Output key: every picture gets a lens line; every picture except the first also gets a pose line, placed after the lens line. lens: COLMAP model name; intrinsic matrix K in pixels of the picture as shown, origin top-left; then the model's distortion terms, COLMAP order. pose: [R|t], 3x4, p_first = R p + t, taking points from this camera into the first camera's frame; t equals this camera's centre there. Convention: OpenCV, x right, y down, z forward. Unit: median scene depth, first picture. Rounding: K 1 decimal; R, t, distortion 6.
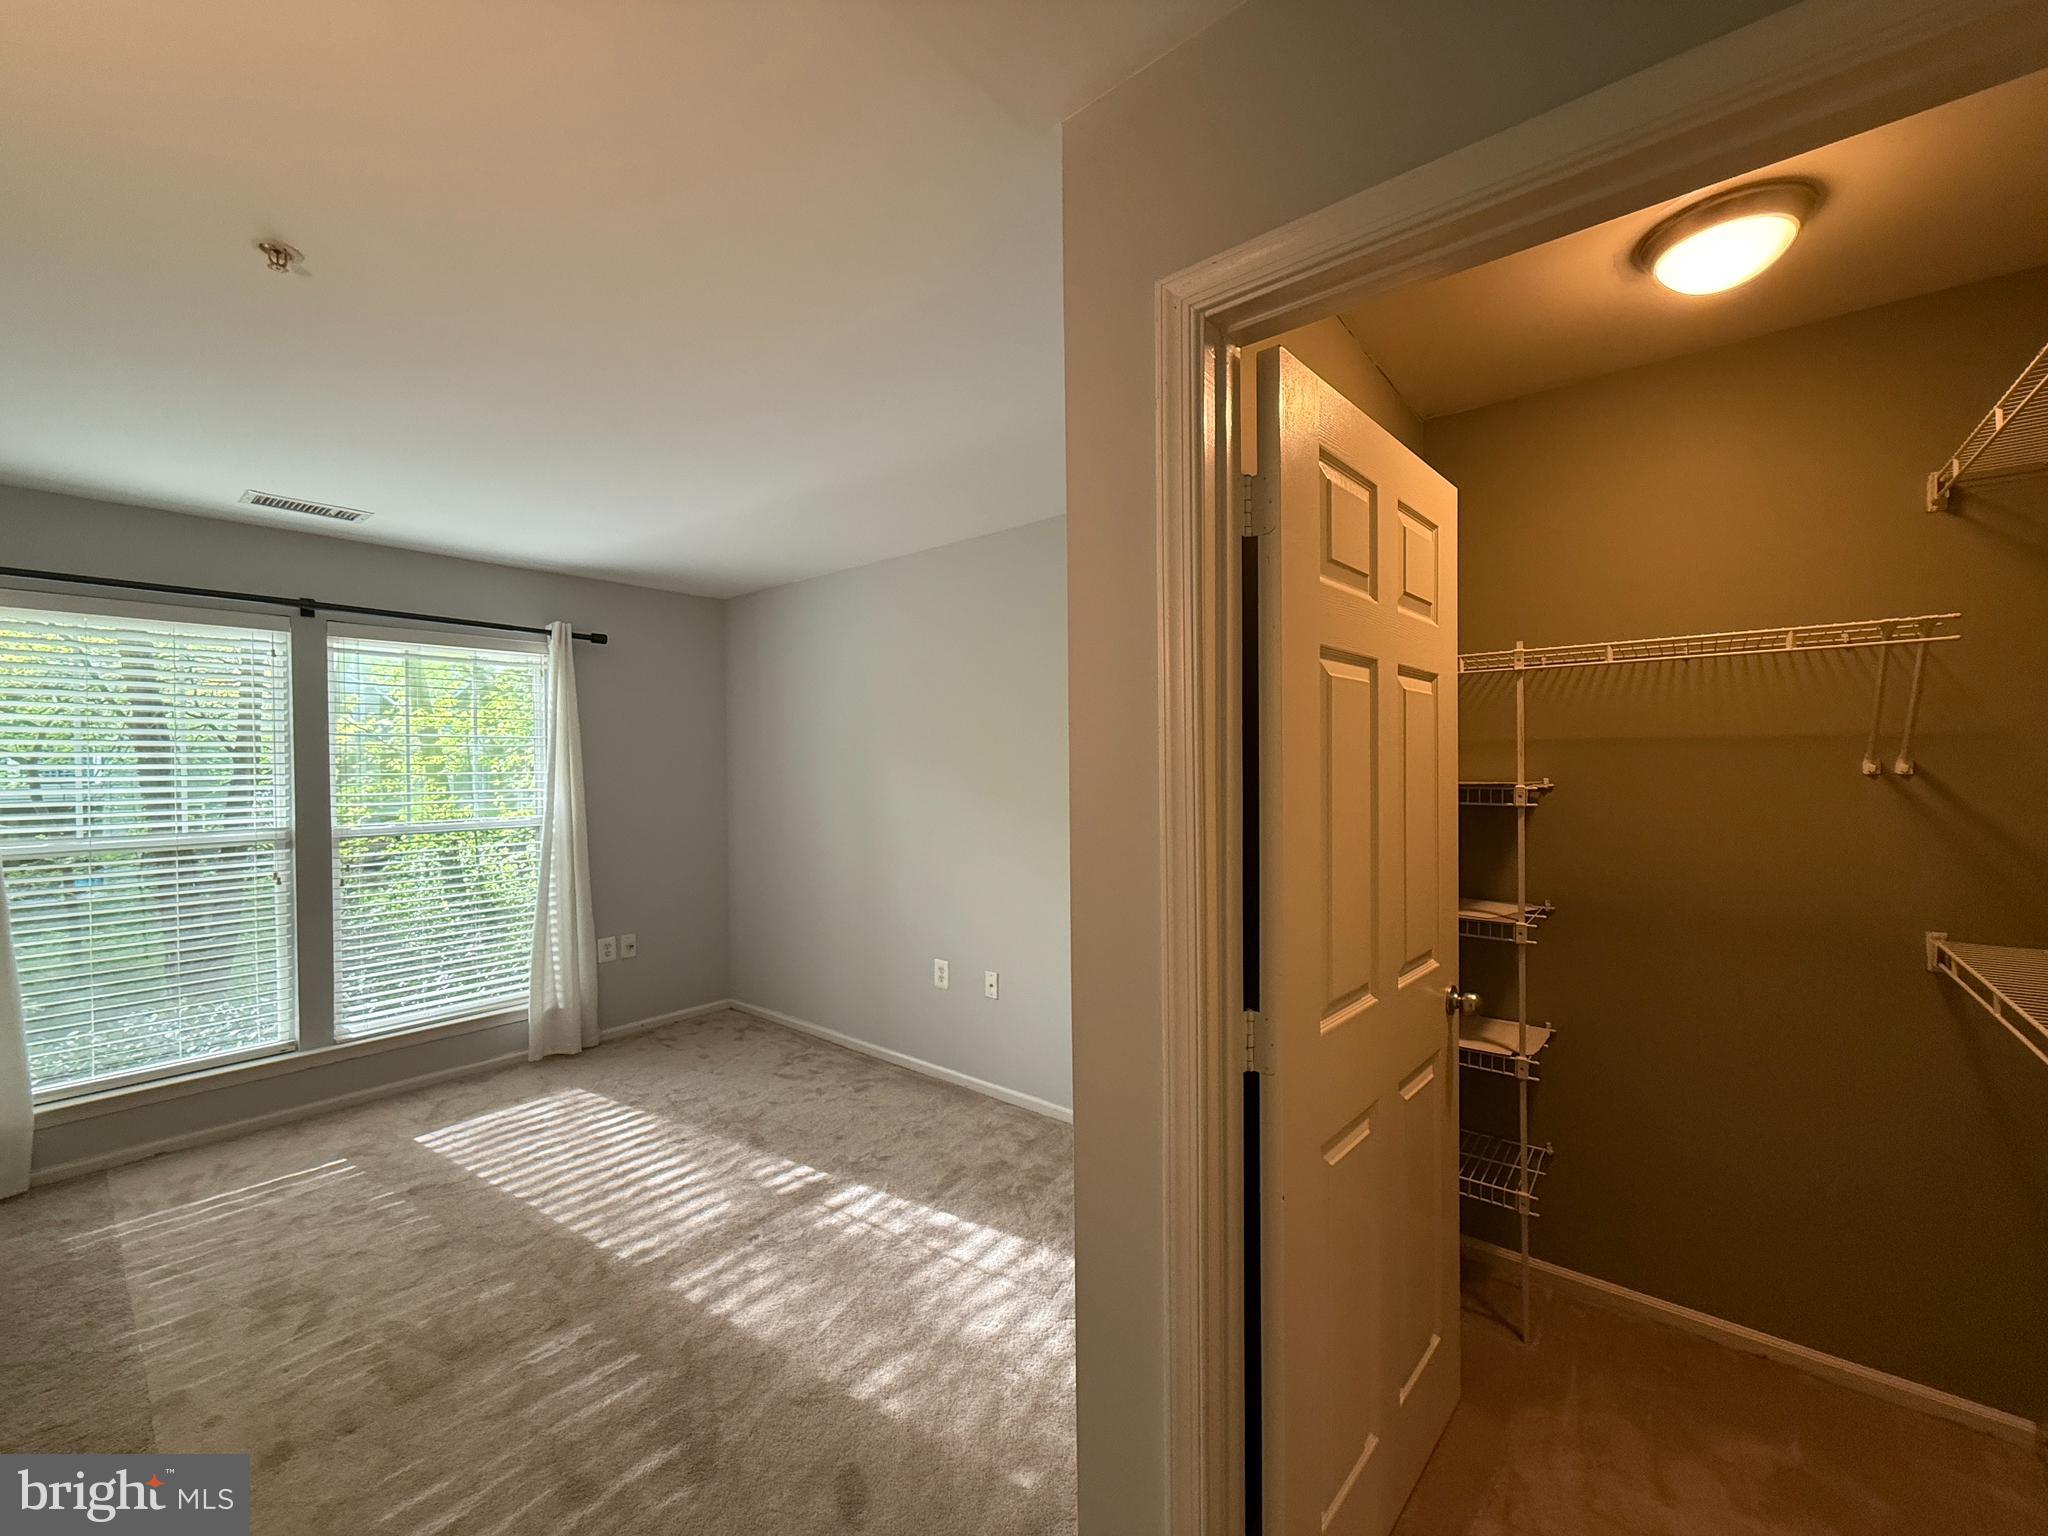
lens RADIAL K [[811.8, 0, 1025.0], [0, 811.8, 769.6], [0, 0, 1]] dist [-0.000479, 0.000287]
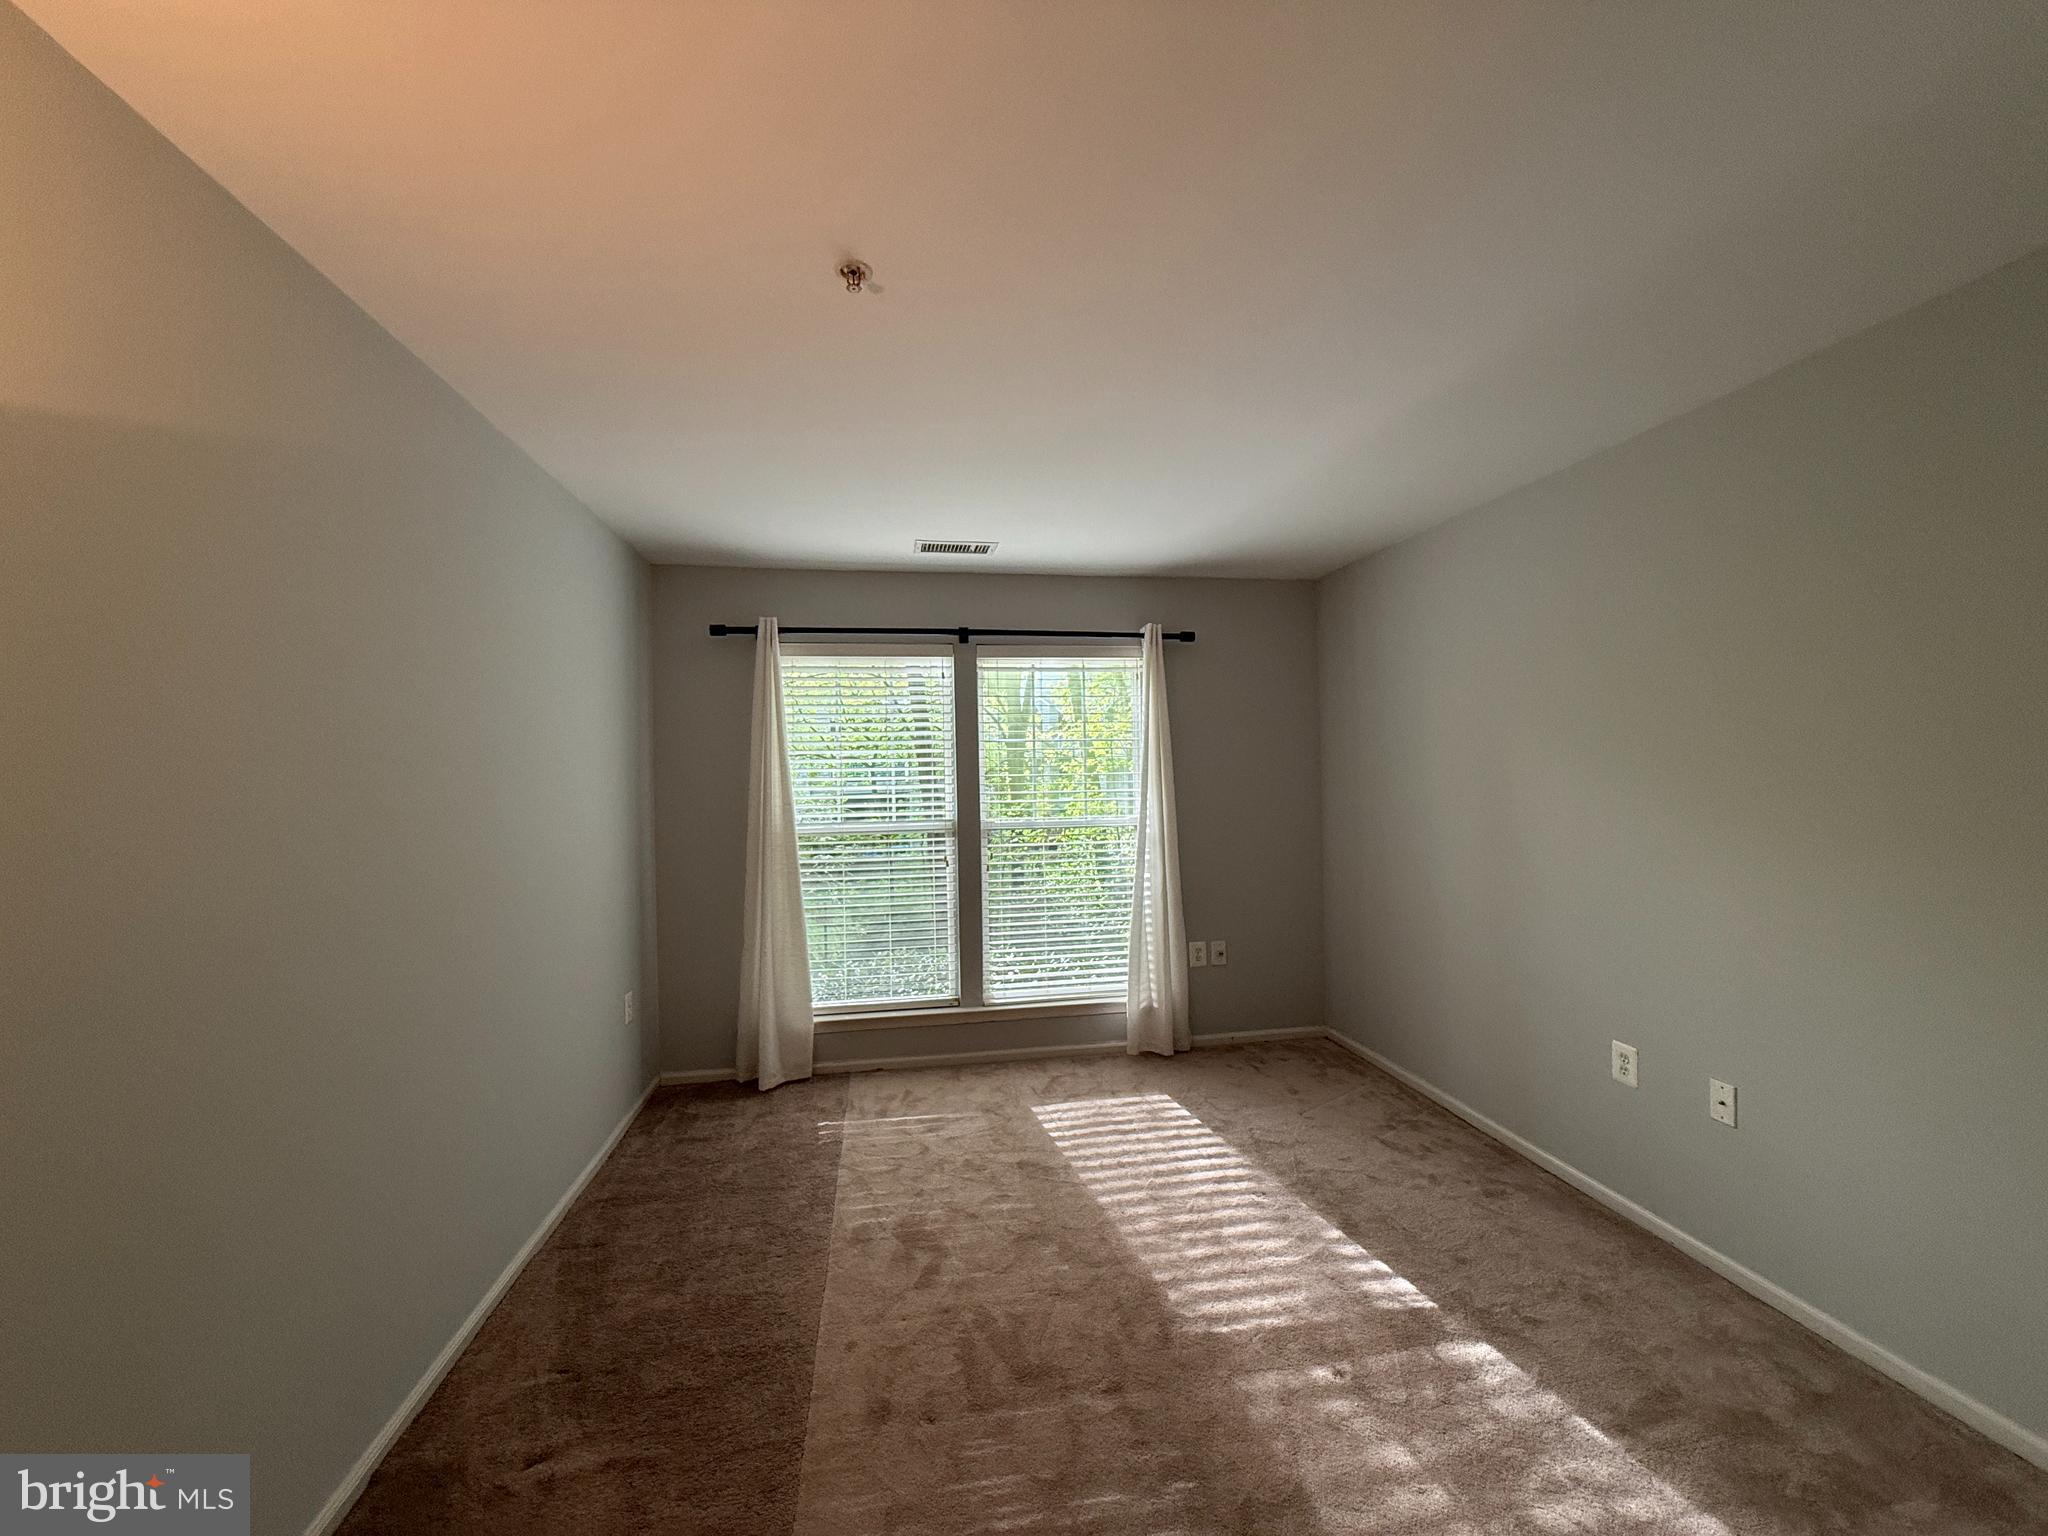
lens RADIAL K [[811.8, 0, 1025.0], [0, 811.8, 769.6], [0, 0, 1]] dist [-0.000479, 0.000287]
pose [[0.753075, -0.005767, -0.657909, -0.035023], [0.006018, 0.999980, -0.001878, 0.000225], [0.657907, -0.002545, 0.753095, 0.164003]]
